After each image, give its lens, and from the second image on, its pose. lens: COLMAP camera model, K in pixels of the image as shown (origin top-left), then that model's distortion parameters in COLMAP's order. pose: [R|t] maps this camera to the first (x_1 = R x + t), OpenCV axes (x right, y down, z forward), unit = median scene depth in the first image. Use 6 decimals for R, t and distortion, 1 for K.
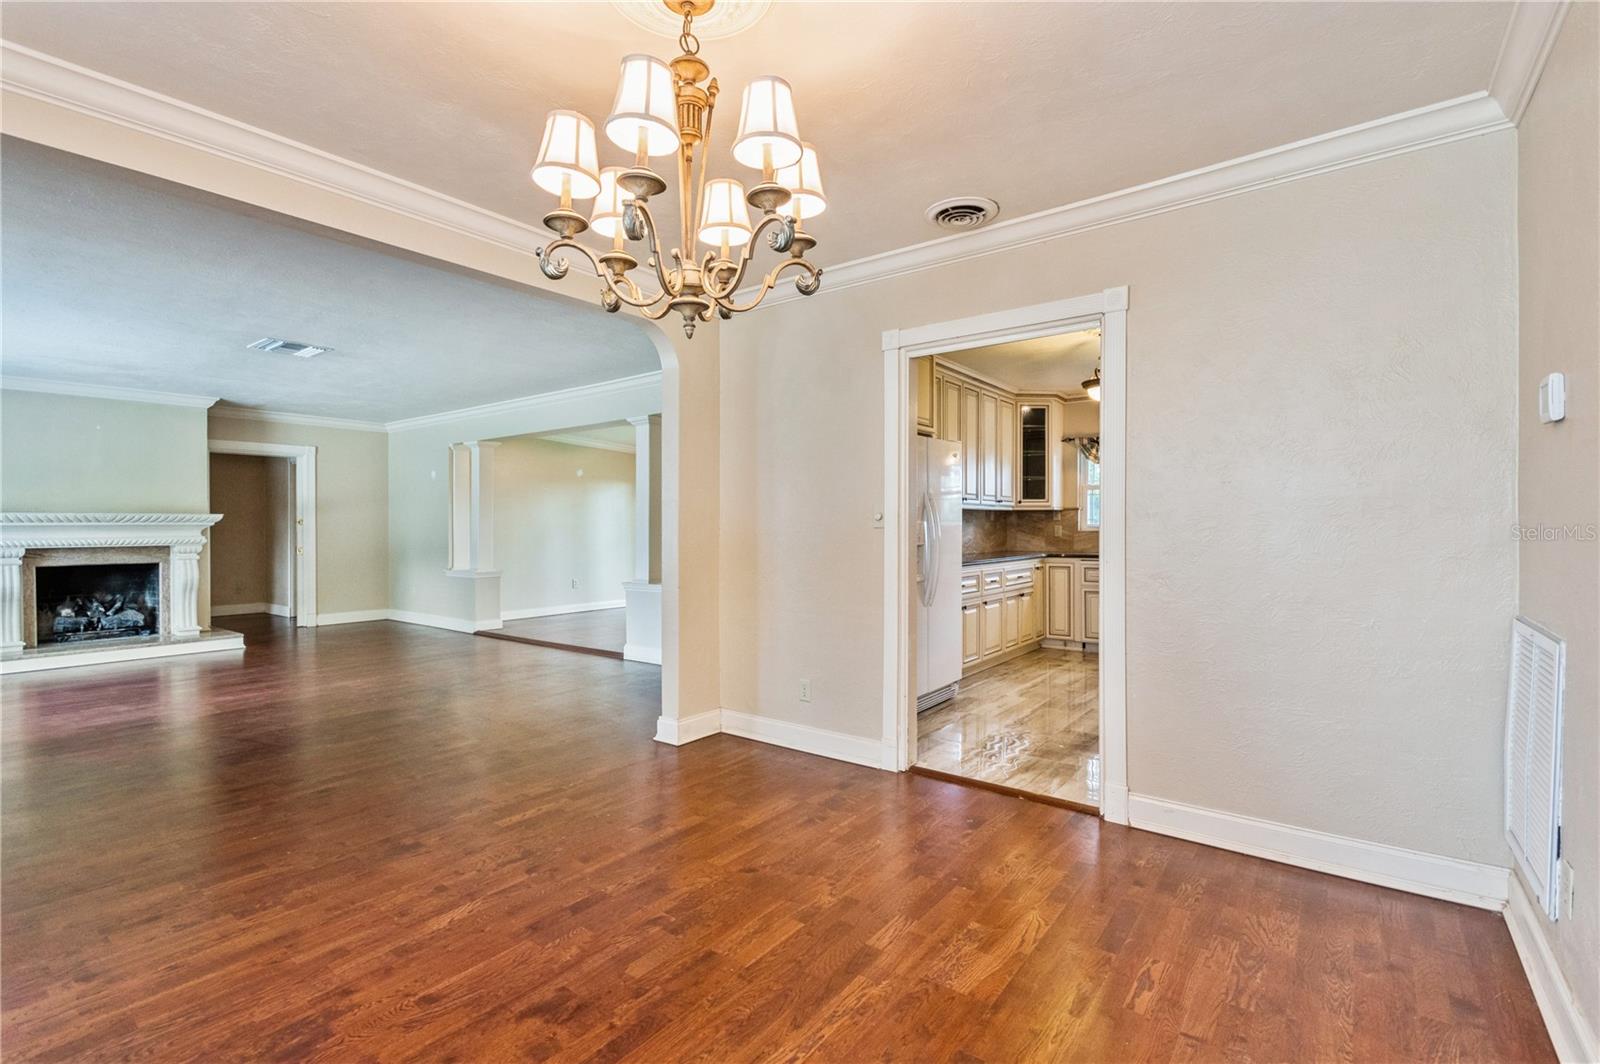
lens RADIAL K [[725.4, 0, 805.5], [0, 725.4, 529.2], [0, 0, 1]] dist [0.000266, -0.006852]
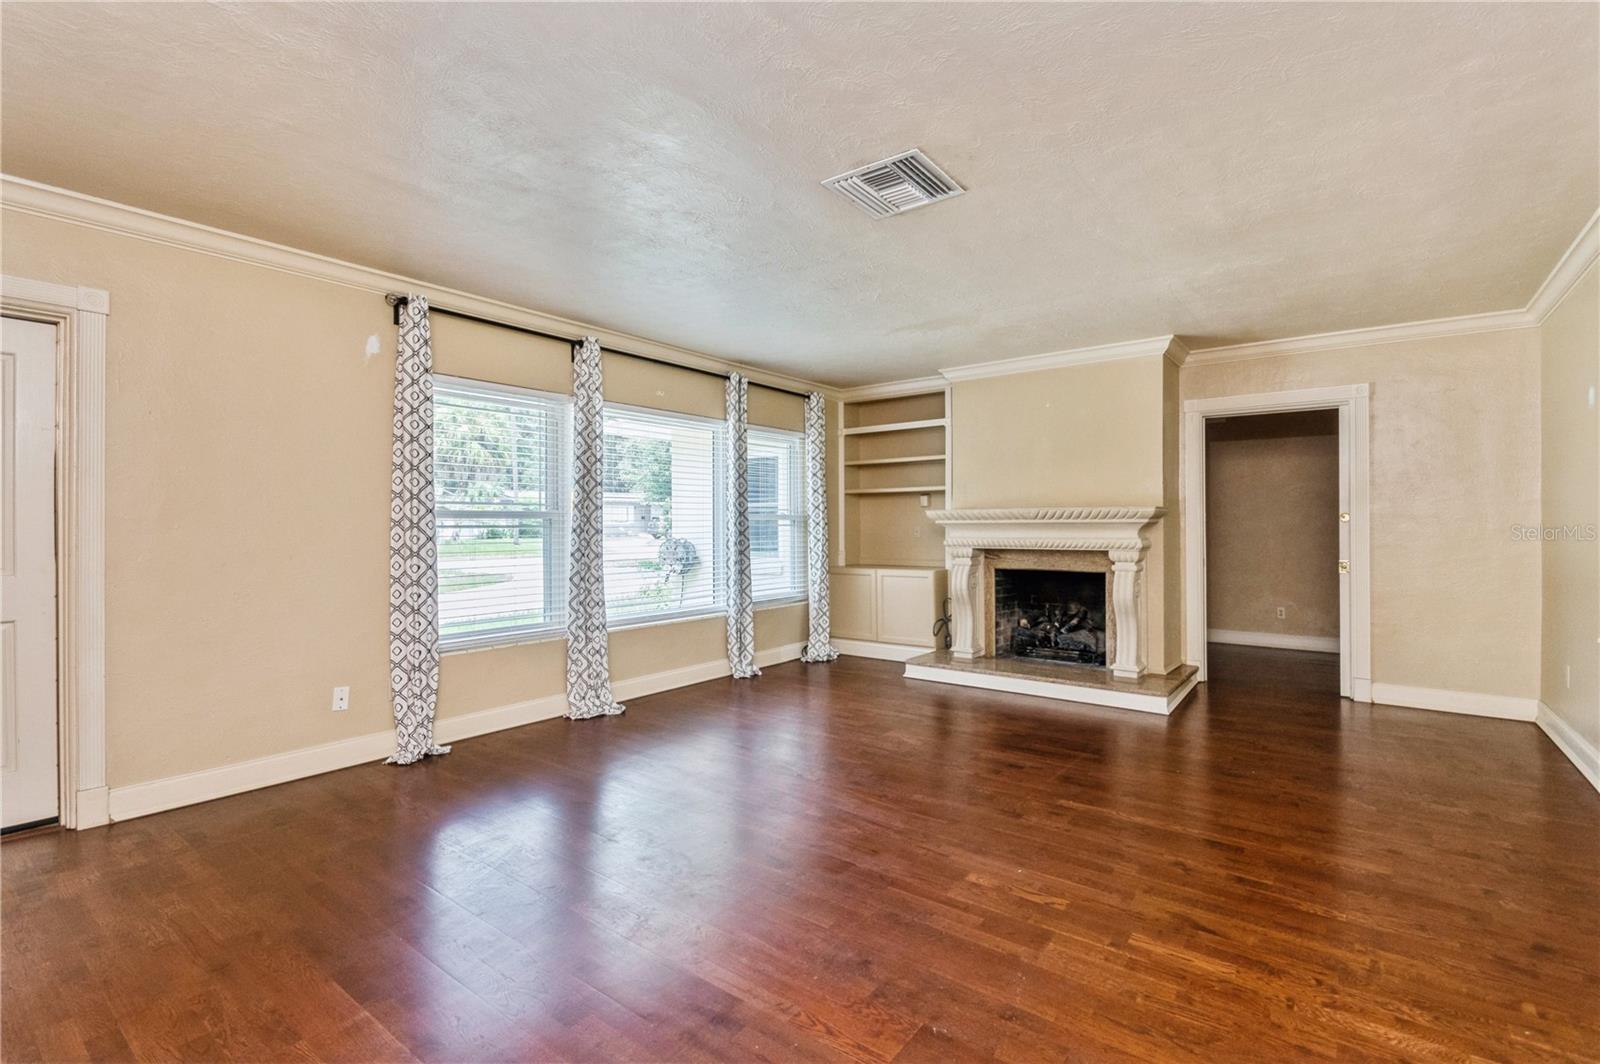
lens RADIAL K [[730.0, 0, 796.8], [0, 730.0, 531.3], [0, 0, 1]] dist [-0.003550, -0.001134]
pose [[-0.017419, 0.011775, -0.999779, -0.136625], [-0.003398, 0.999924, 0.011836, -0.004325], [0.999843, 0.003604, -0.017377, 0.712506]]
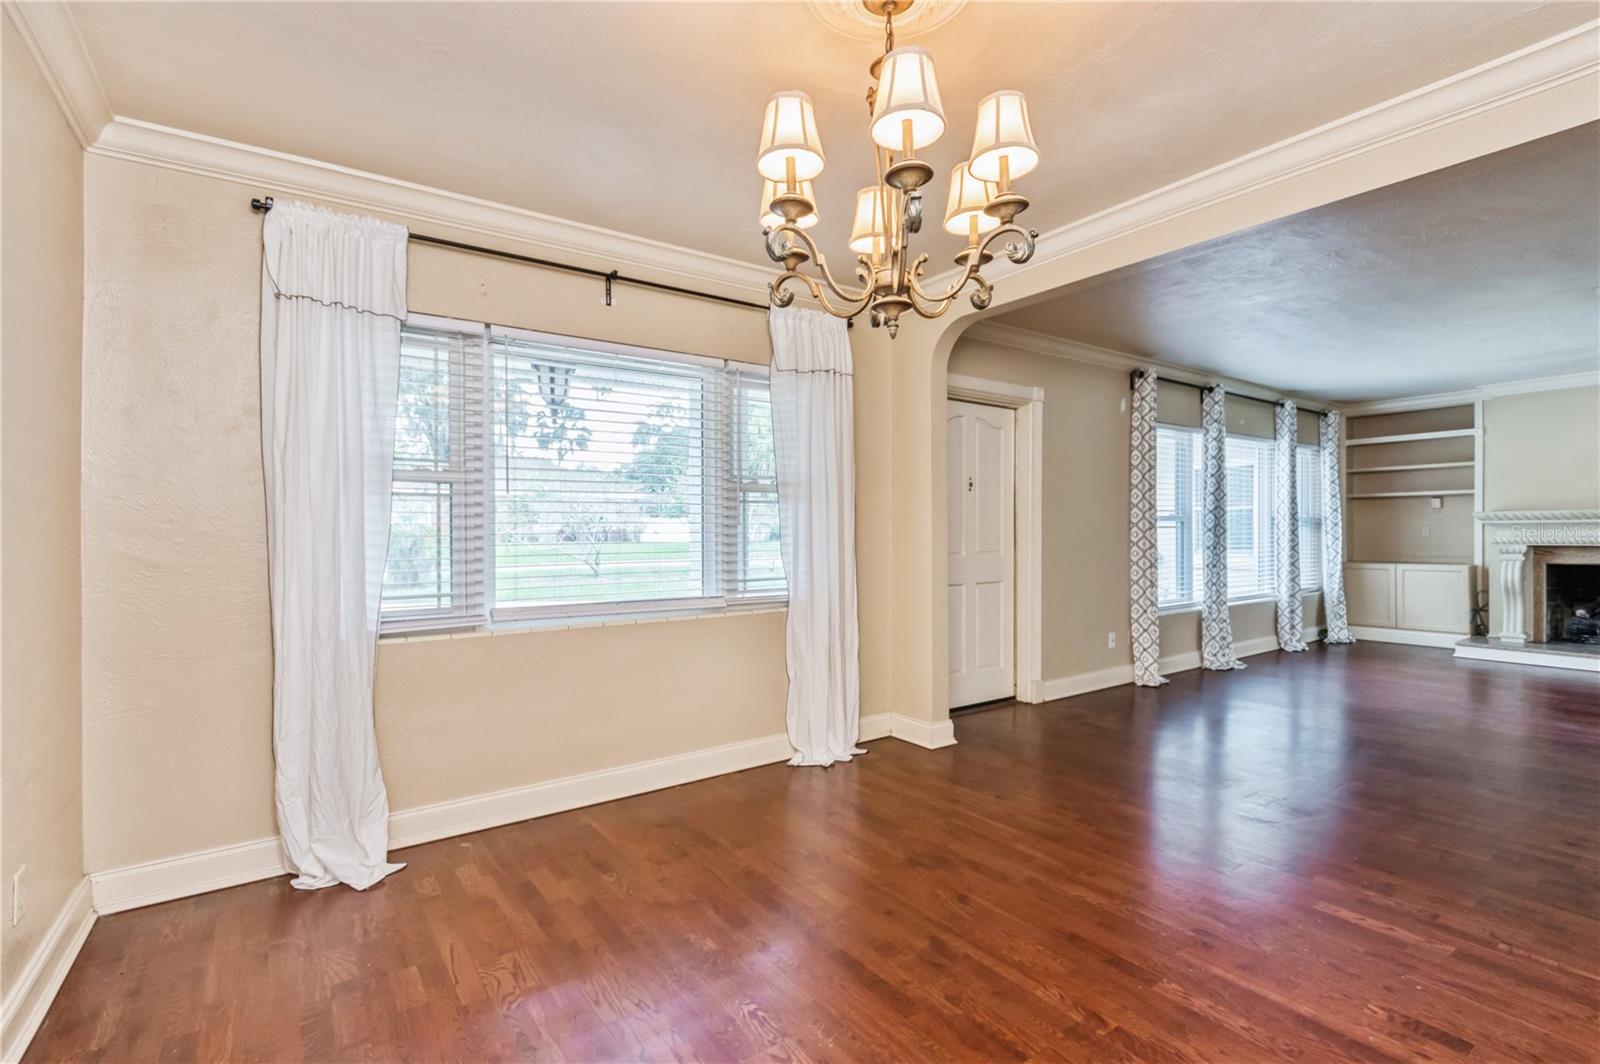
lens RADIAL K [[740.1, 0, 808.0], [0, 740.1, 536.0], [0, 0, 1]] dist [-0.002466, -0.001001]
pose [[-0.304638, 0.013875, -0.952367, 0.214013], [0.001054, 0.999898, 0.014230, -0.002155], [0.952468, 0.003331, -0.304622, 0.304718]]
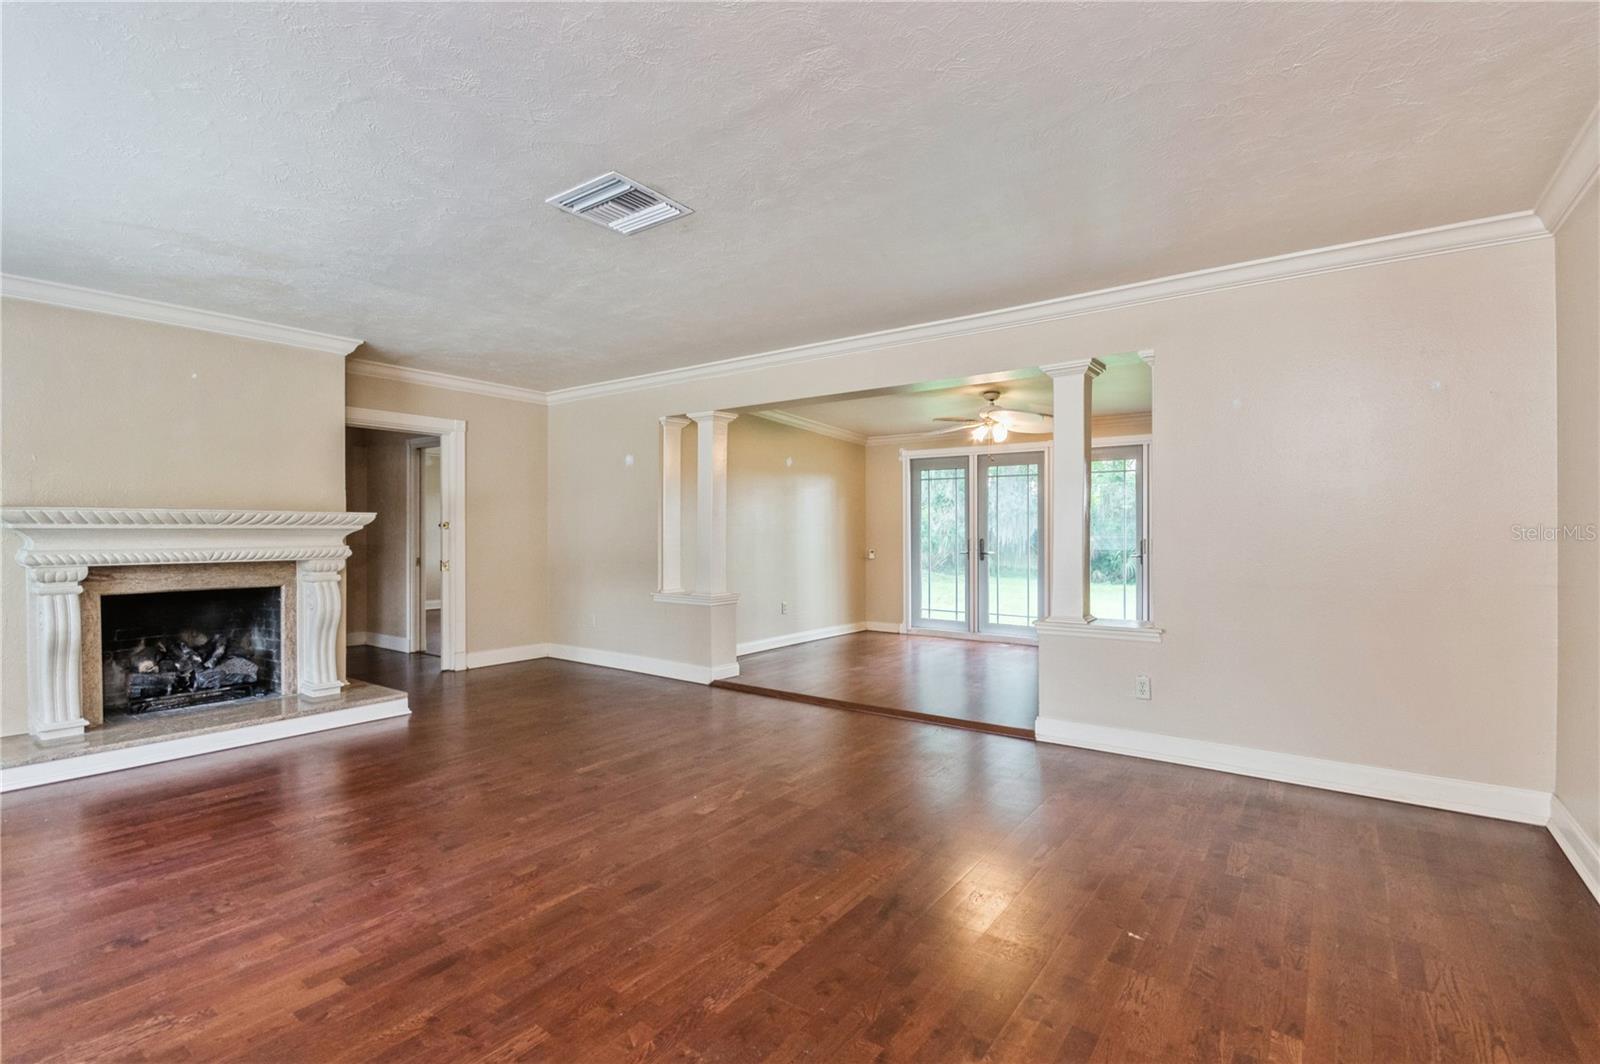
lens RADIAL K [[731.3, 0, 805.5], [0, 731.3, 533.9], [0, 0, 1]] dist [0.002452, -0.006023]
pose [[0.999920, 0.003693, 0.012089, -0.437640], [-0.003679, 0.999993, -0.001183, -0.001838], [-0.012093, 0.001138, 0.999926, 0.337760]]
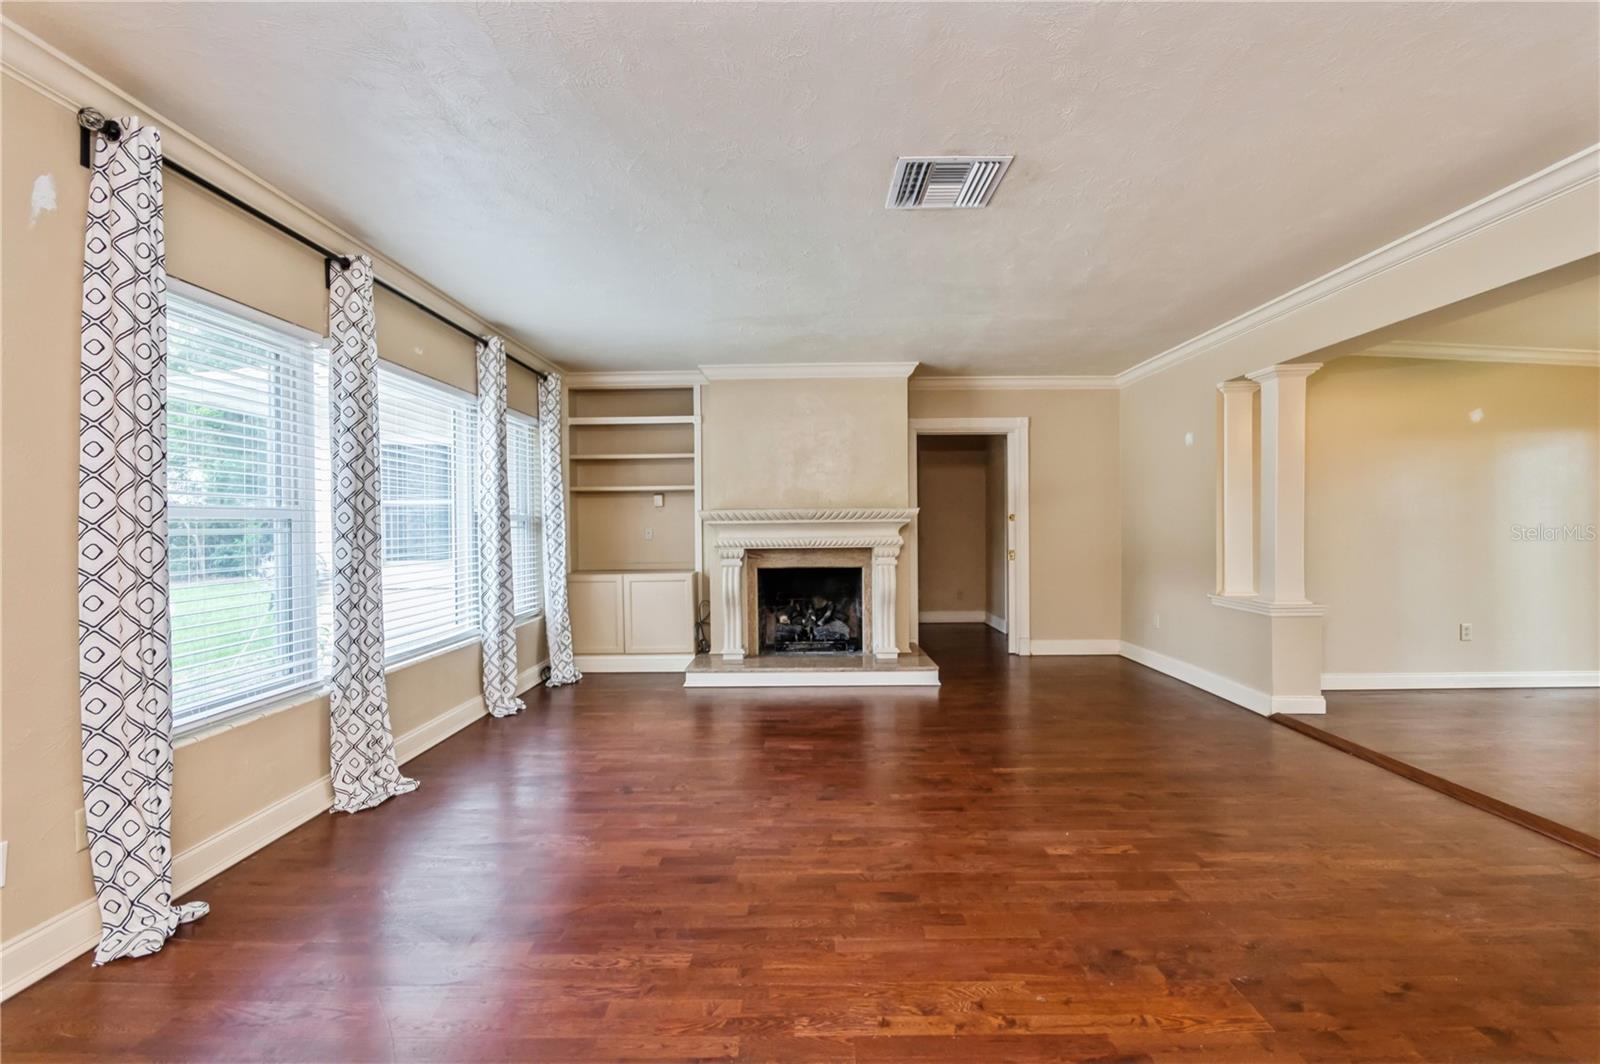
lens RADIAL K [[725.4, 0, 805.5], [0, 725.4, 529.2], [0, 0, 1]] dist [0.000266, -0.006852]
pose [[0.594251, 0.003225, -0.804273, -0.264742], [0.001958, 0.999983, 0.005457, -0.002395], [0.804277, -0.004817, 0.594235, 0.461007]]
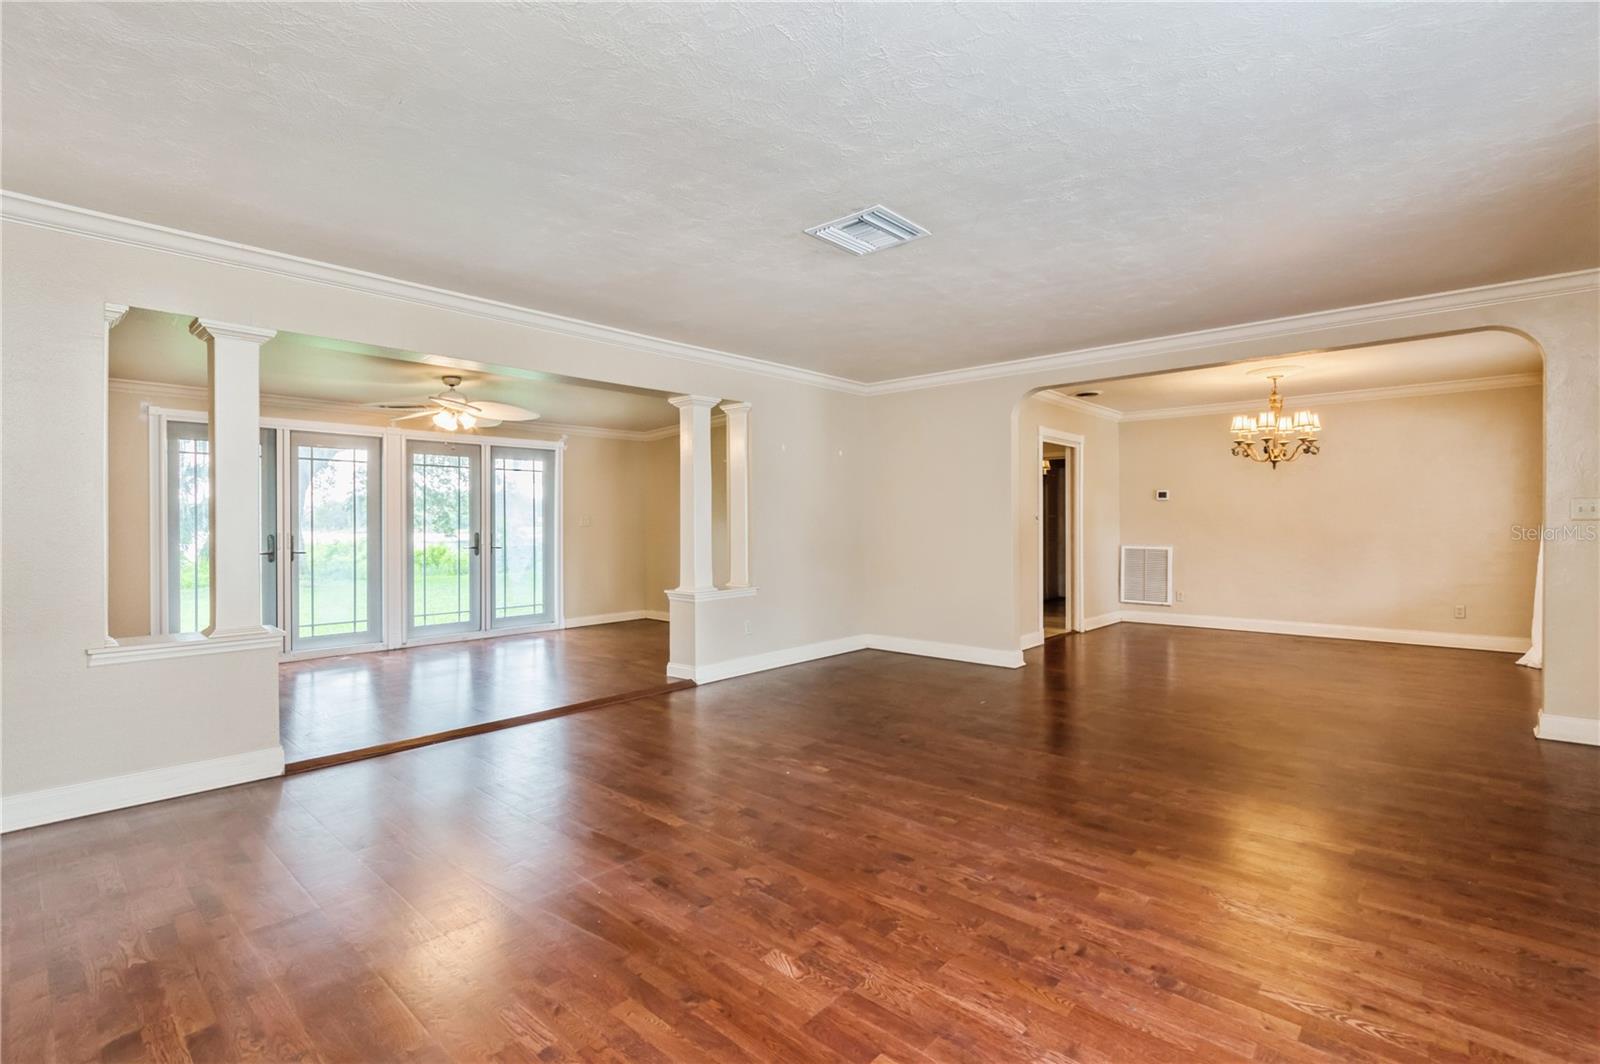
lens RADIAL K [[731.3, 0, 805.5], [0, 731.3, 533.9], [0, 0, 1]] dist [0.002452, -0.006023]
pose [[0.090908, -0.013994, 0.995761, -1.008764], [0.010759, 0.999857, 0.013069, -0.002531], [-0.995801, 0.009526, 0.091046, 0.758735]]
